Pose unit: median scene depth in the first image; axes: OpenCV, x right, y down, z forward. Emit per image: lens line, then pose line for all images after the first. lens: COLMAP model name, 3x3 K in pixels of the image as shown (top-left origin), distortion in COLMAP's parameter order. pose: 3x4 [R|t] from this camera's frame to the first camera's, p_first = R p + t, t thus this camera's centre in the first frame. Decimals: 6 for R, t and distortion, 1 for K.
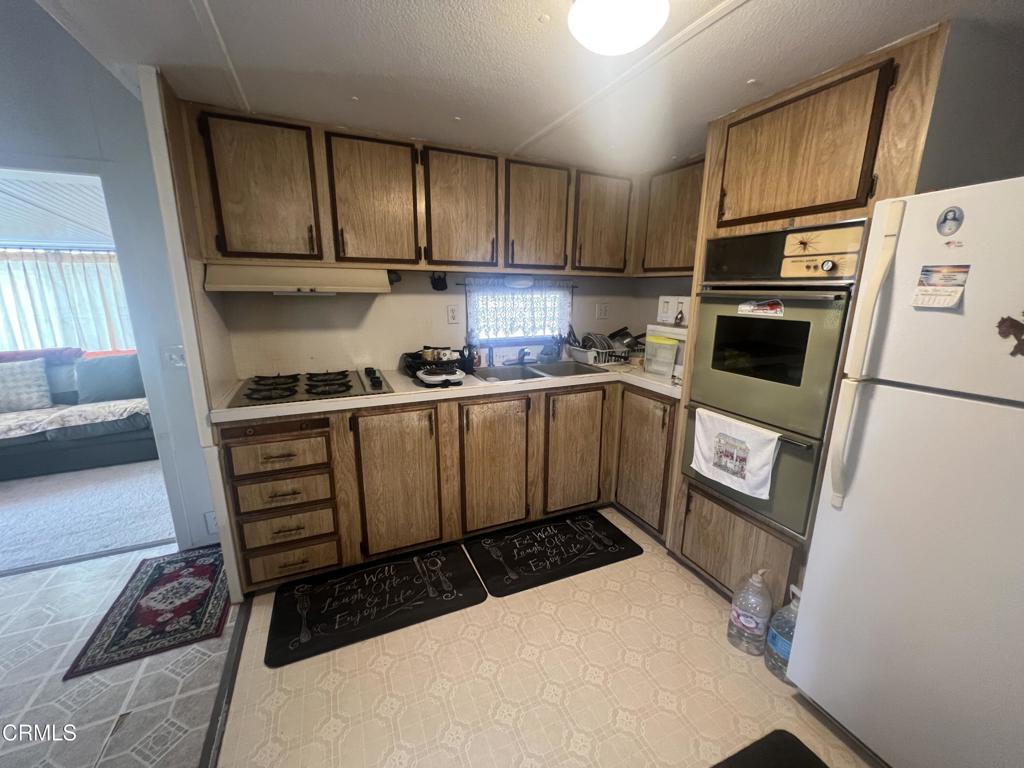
lens RADIAL K [[410.3, 0, 509.4], [0, 410.3, 384.6], [0, 0, 1]] dist [0.000232, -0.000039]
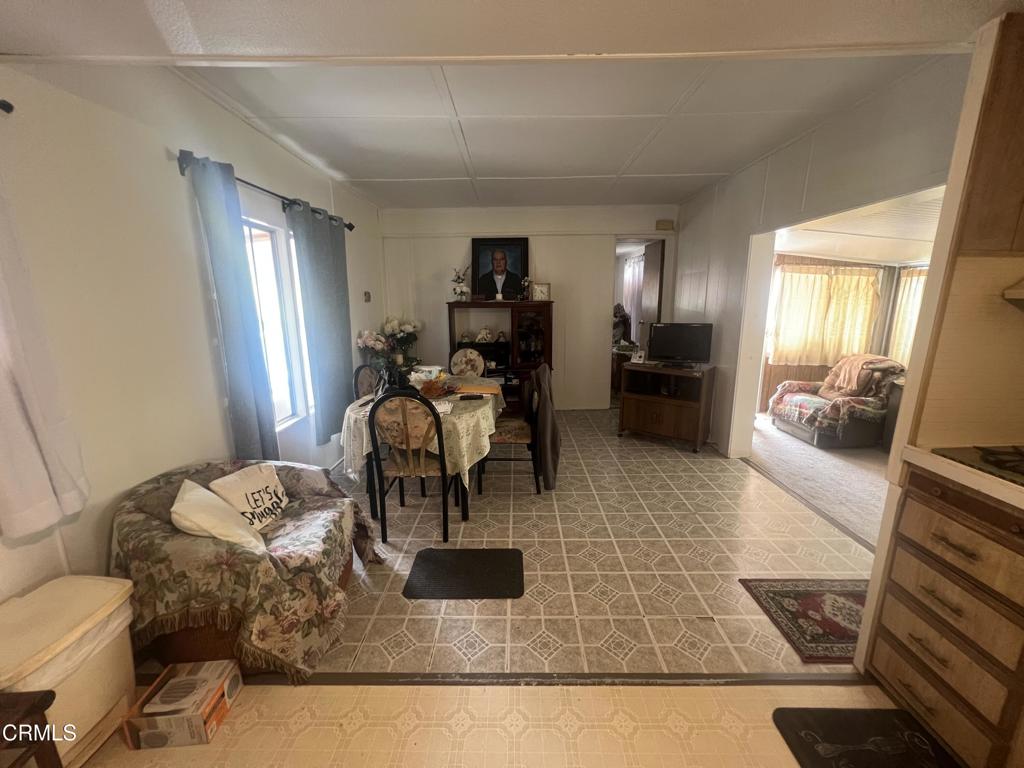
lens RADIAL K [[410.3, 0, 517.3], [0, 410.3, 386.4], [0, 0, 1]] dist [0.000232, -0.000039]
pose [[-0.408745, 0.189163, -0.892830, 0.285844], [-0.204231, 0.934516, 0.291494, -0.120563], [0.889504, 0.301490, -0.343346, 0.541298]]
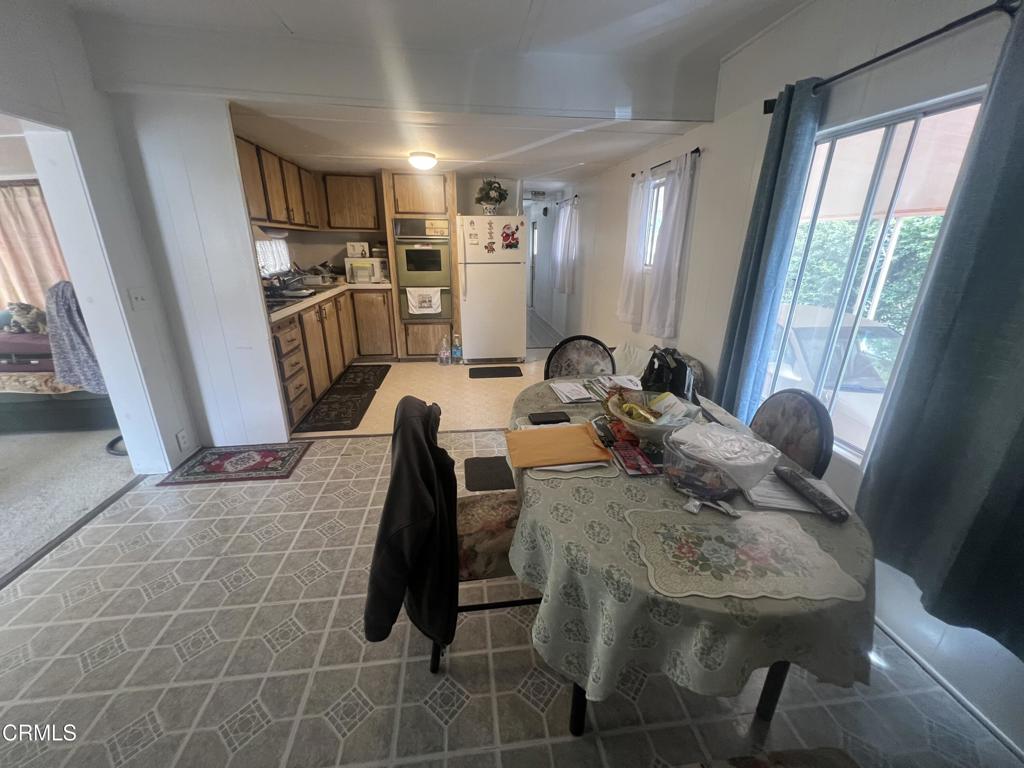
lens RADIAL K [[410.3, 0, 509.2], [0, 410.3, 384.3], [0, 0, 1]] dist [0.000232, -0.000039]
pose [[0.297983, -0.317074, 0.900372, -1.947884], [0.212289, 0.941613, 0.261340, 0.096086], [-0.930666, 0.113264, 0.347896, -0.419468]]
